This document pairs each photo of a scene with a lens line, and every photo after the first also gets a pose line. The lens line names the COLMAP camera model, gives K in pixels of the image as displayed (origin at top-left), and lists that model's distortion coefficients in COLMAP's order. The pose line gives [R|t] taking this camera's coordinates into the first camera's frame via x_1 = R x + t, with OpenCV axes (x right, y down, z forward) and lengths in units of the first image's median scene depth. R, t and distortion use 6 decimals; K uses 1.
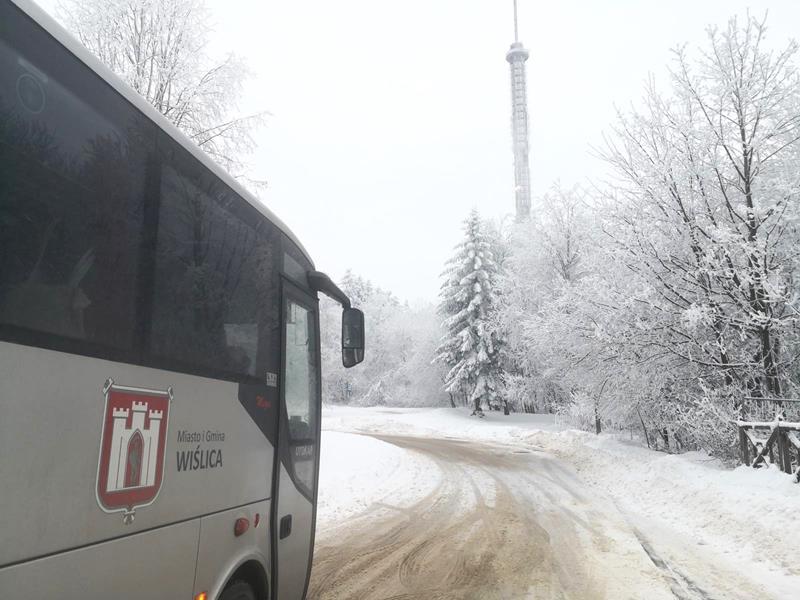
lens RADIAL K [[620.3, 0, 400.0], [0, 620.3, 300.0], [0, 0, 1]] dist [0.067185, -0.104713]
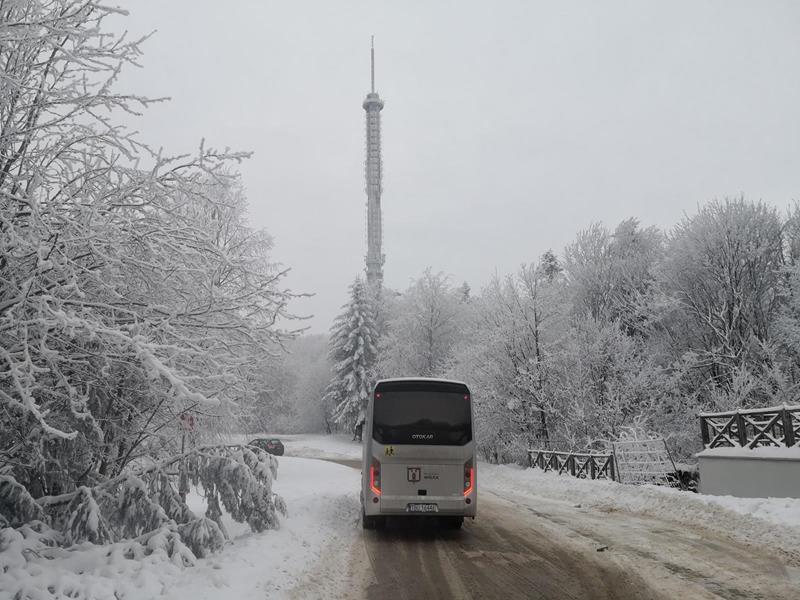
lens RADIAL K [[630.5, 0, 400.0], [0, 630.5, 300.0], [0, 0, 1]] dist [0.168128, -0.111842]
pose [[0.965992, 0.042660, 0.255030, -0.133648], [-0.035615, 0.998847, -0.032182, -0.064374], [-0.256109, 0.022005, 0.966397, -0.287287]]
